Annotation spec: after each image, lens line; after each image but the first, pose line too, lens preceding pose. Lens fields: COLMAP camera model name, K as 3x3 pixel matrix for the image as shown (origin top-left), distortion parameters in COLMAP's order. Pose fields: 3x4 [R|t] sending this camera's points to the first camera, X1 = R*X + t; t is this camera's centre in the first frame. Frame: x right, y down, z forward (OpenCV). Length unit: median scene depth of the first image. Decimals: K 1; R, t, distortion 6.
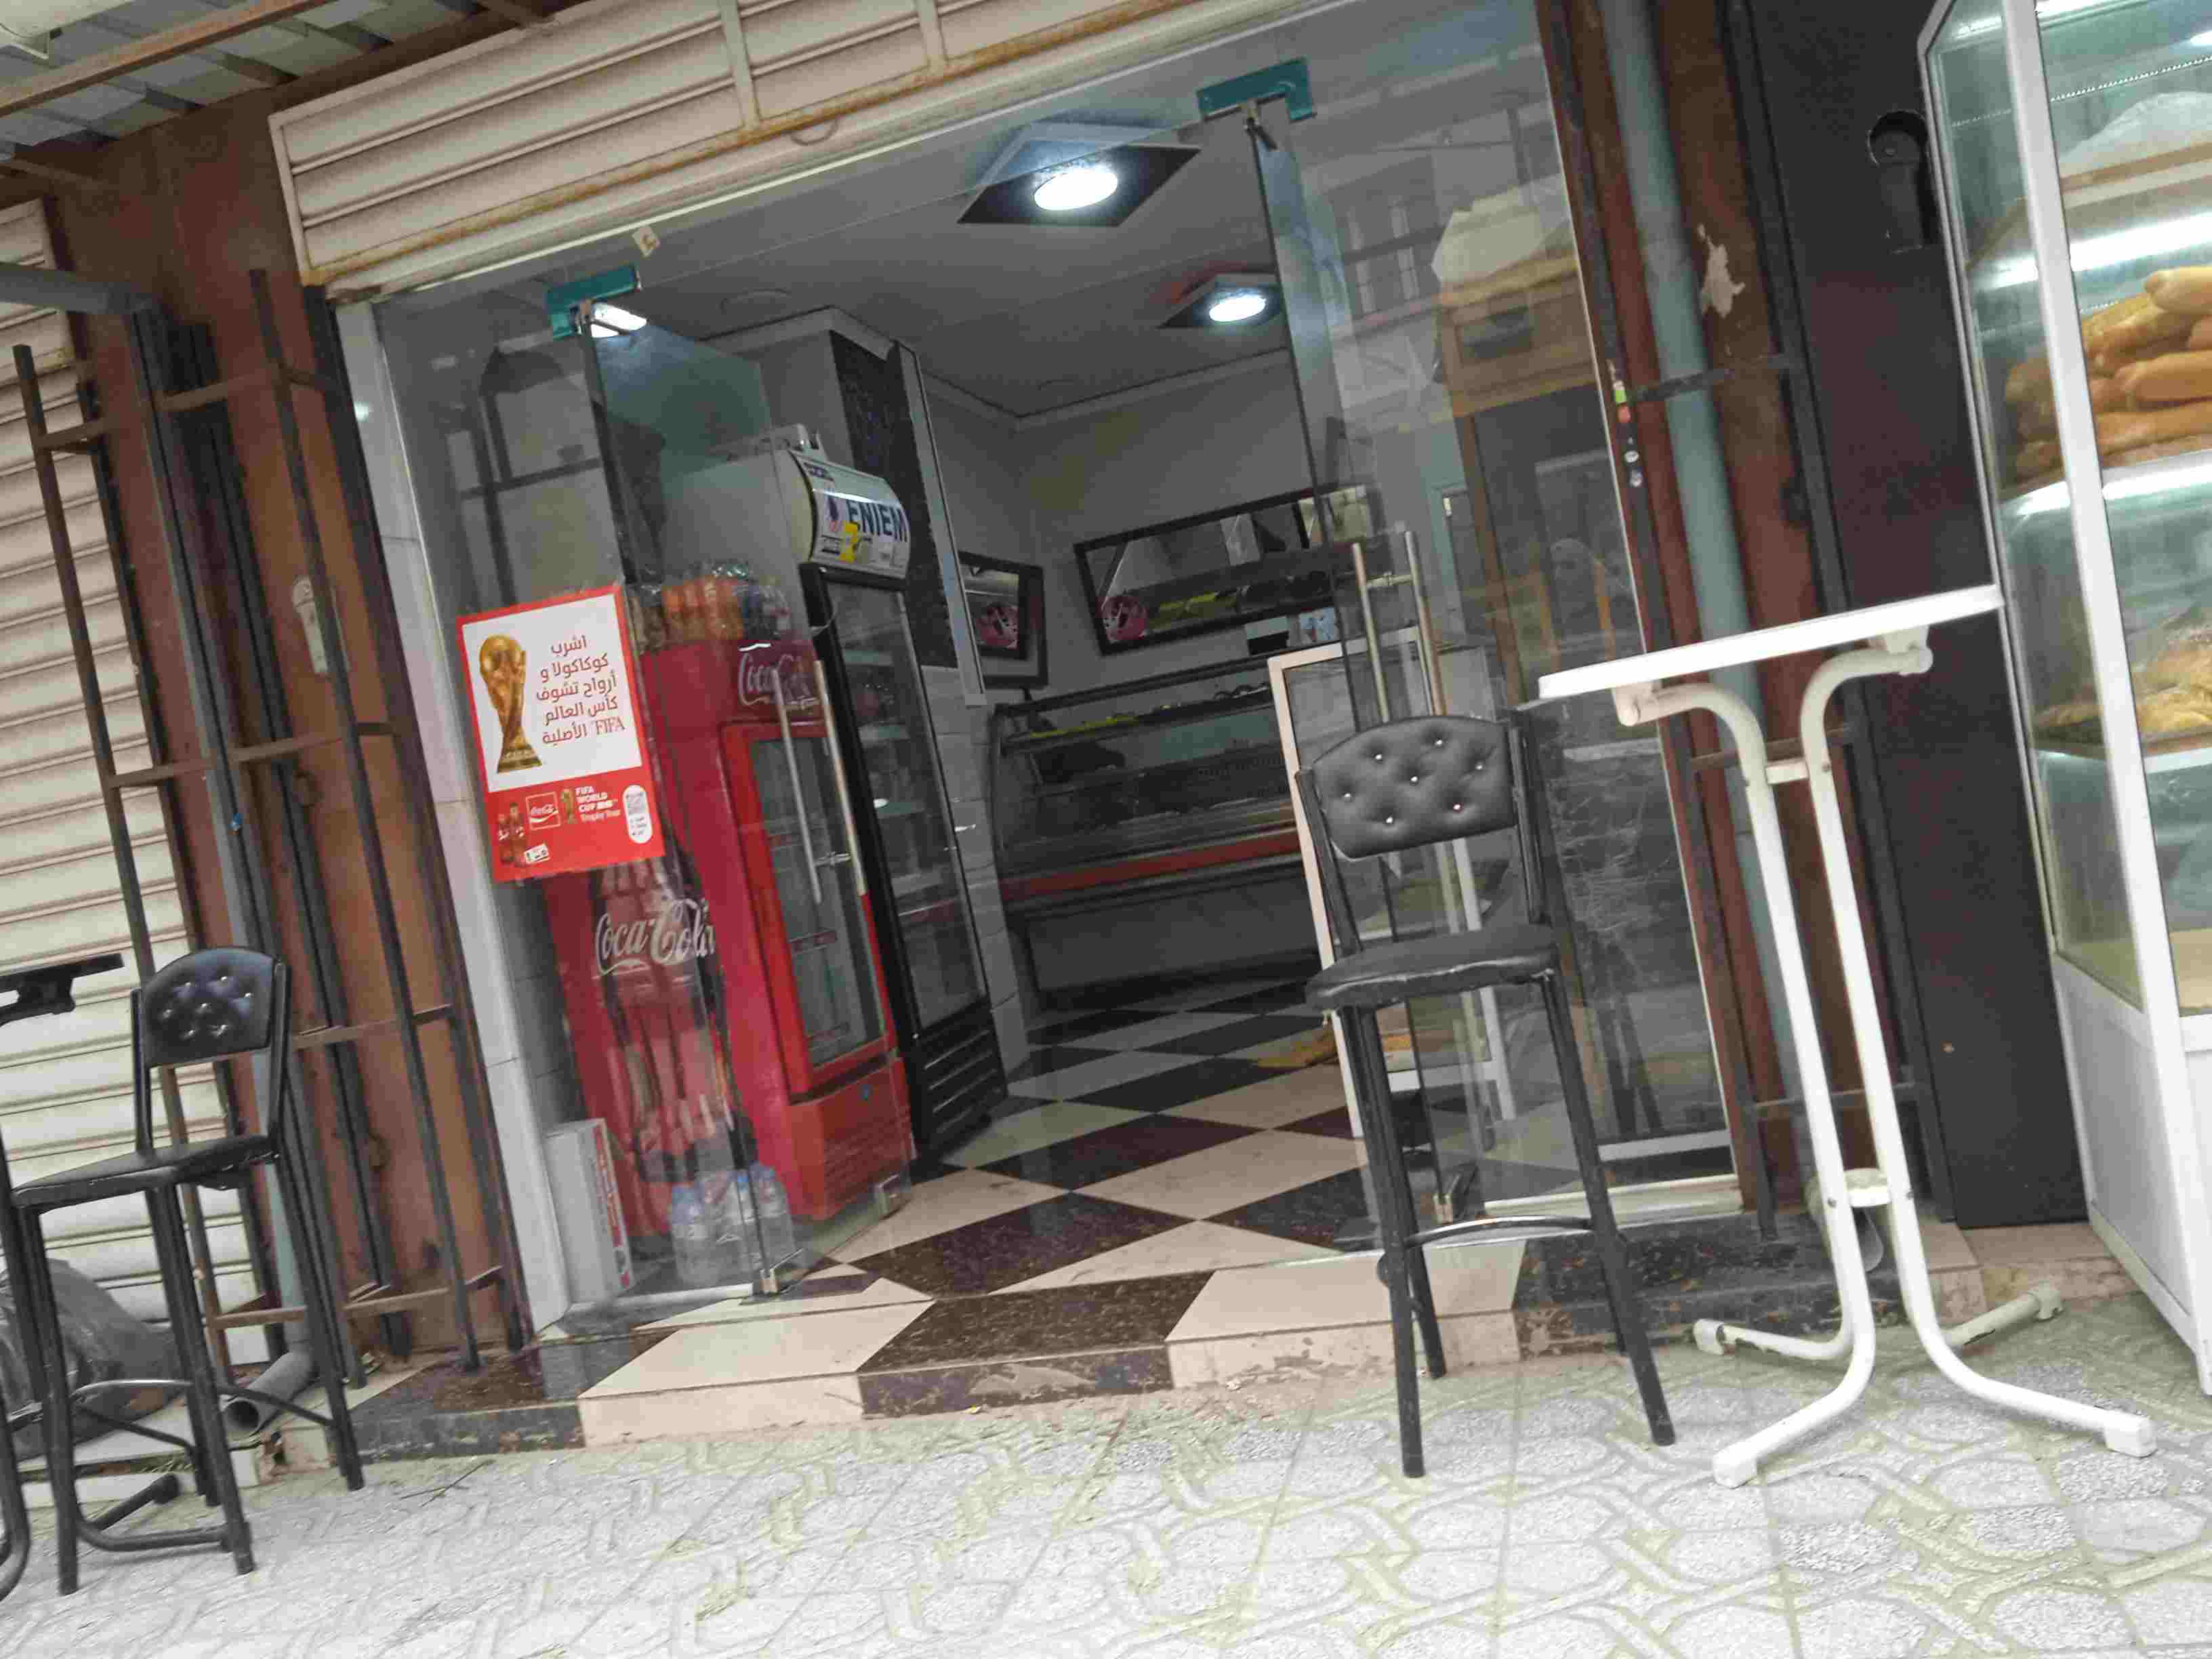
lens RADIAL K [[1837.0, 0, 1106.0], [0, 1837.0, 829.5], [0, 0, 1]] dist [0.060157, -0.058463]
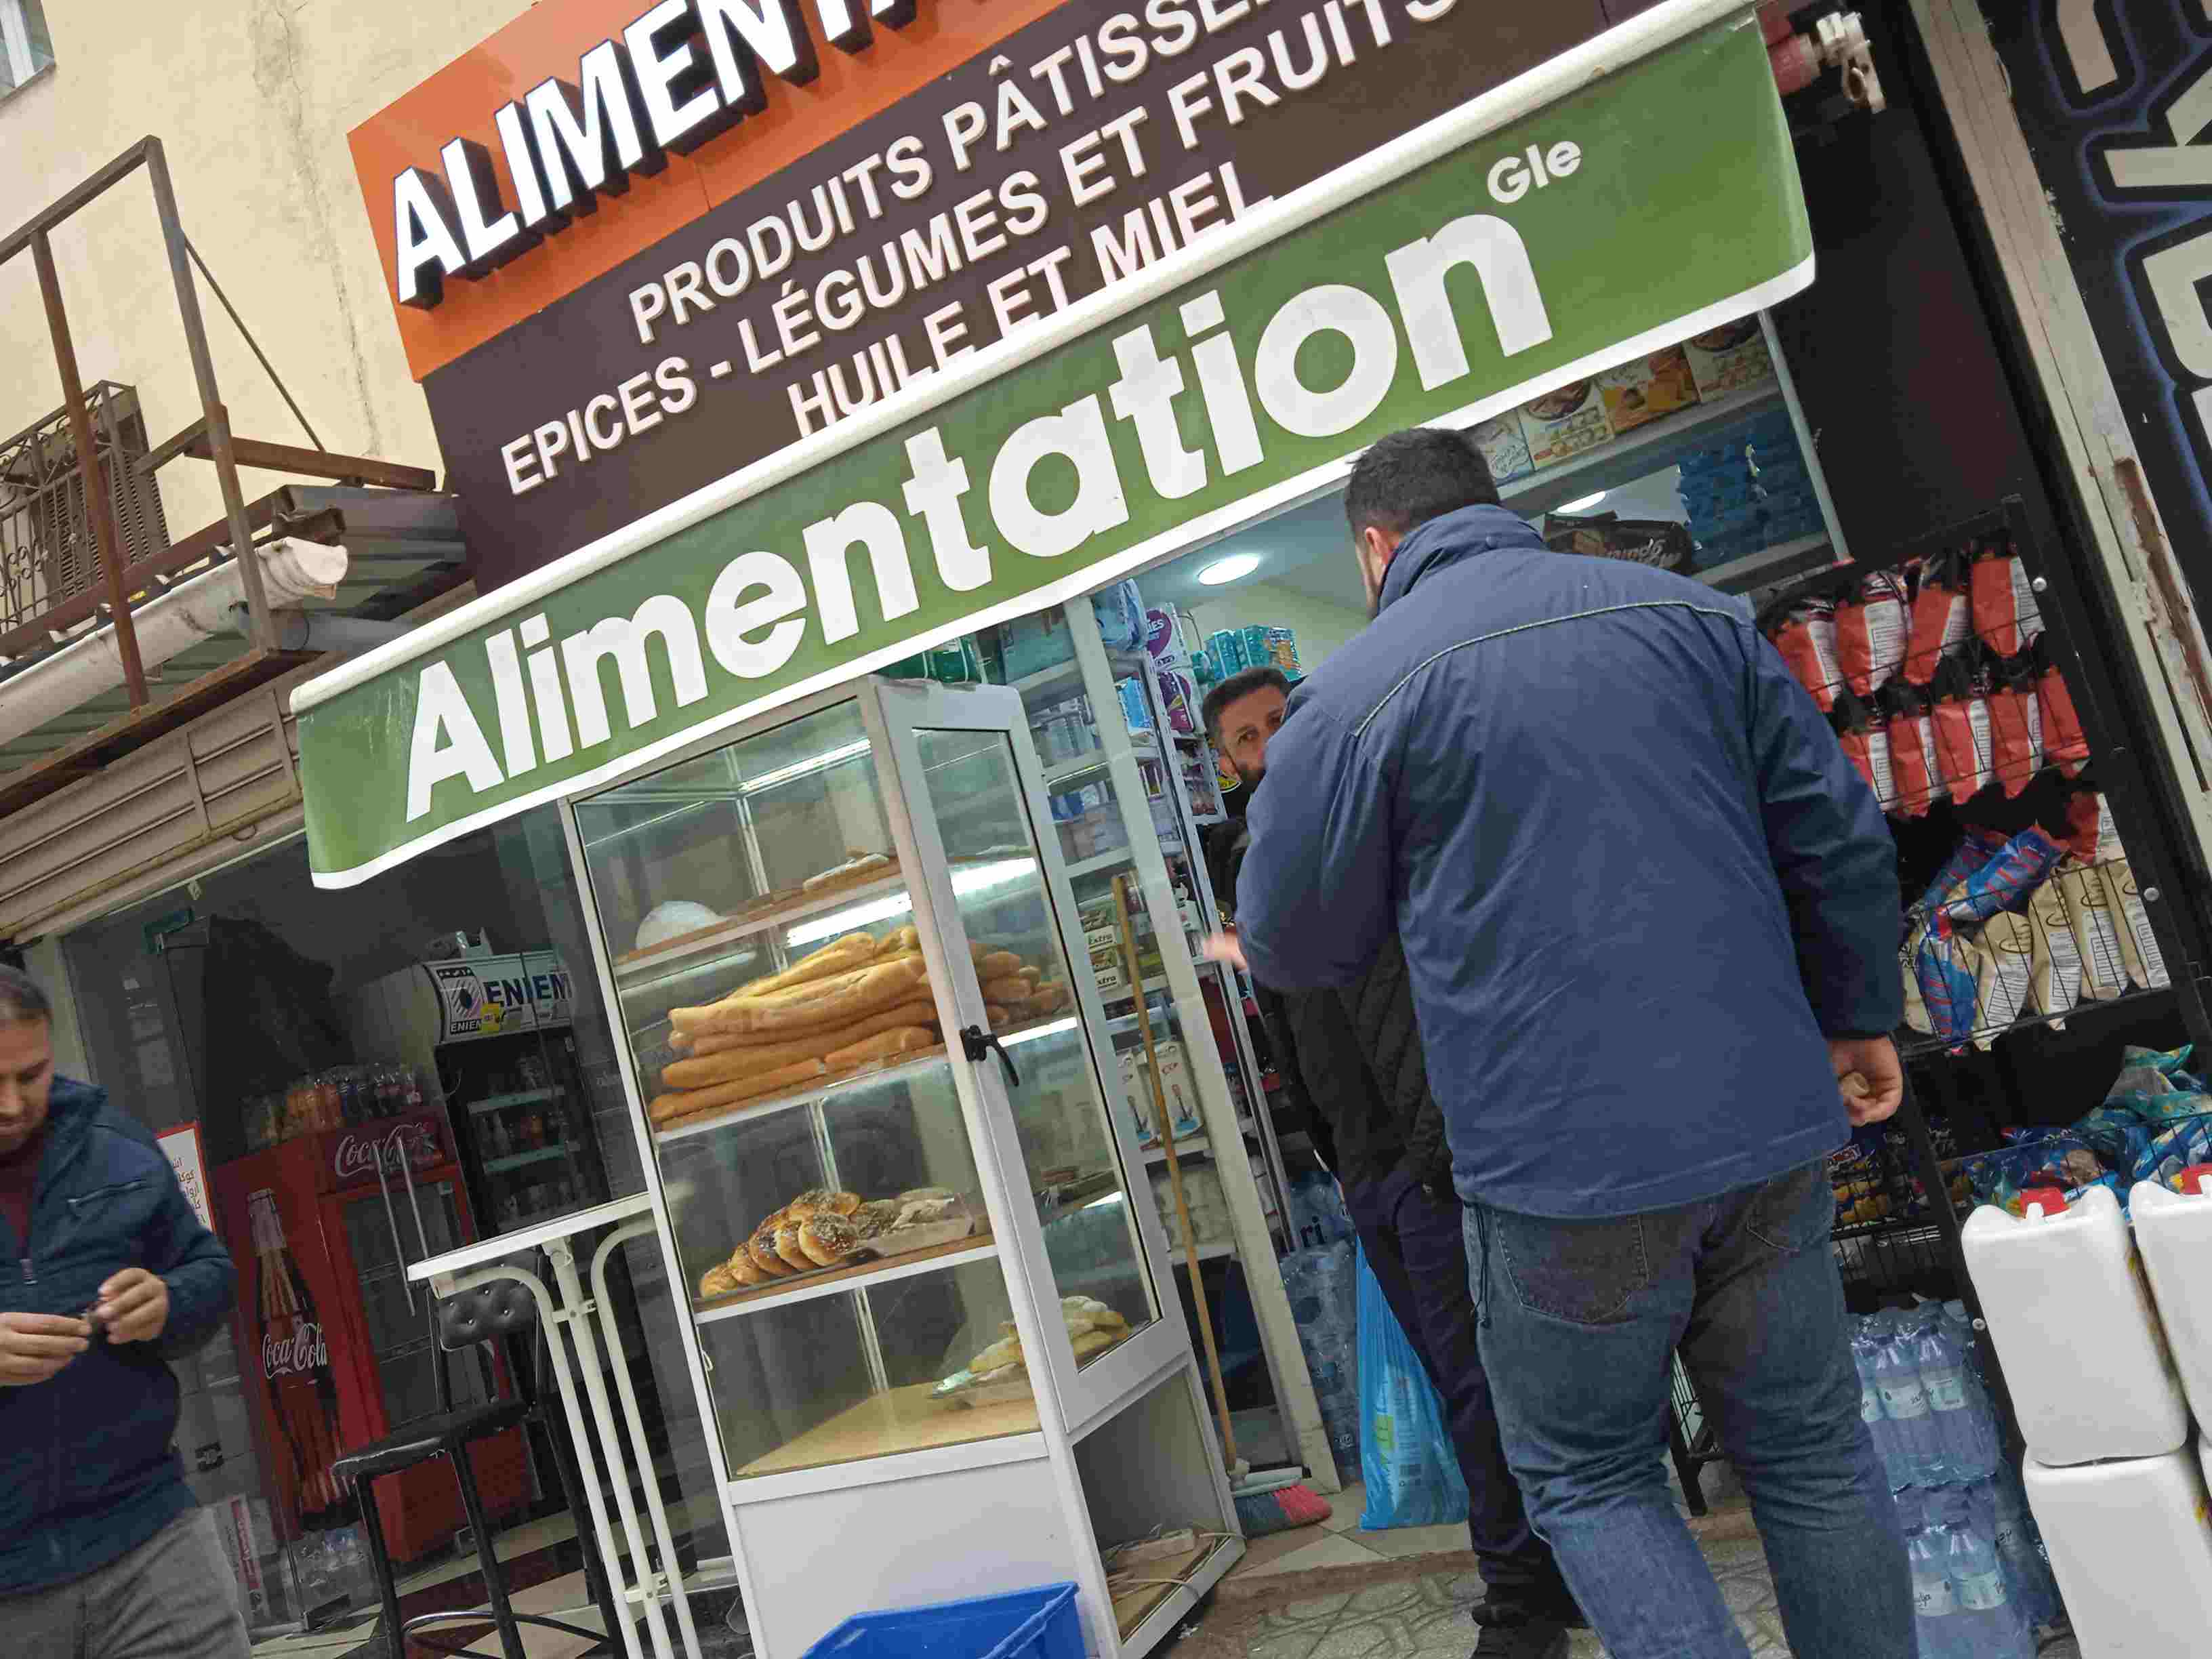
lens RADIAL K [[1837.0, 0, 1106.0], [0, 1837.0, 829.5], [0, 0, 1]] dist [0.060157, -0.058463]
pose [[0.975146, -0.103554, -0.195873, 0.811027], [0.085043, 0.991277, -0.100684, -0.168012], [0.204591, 0.081524, 0.975447, -0.319460]]
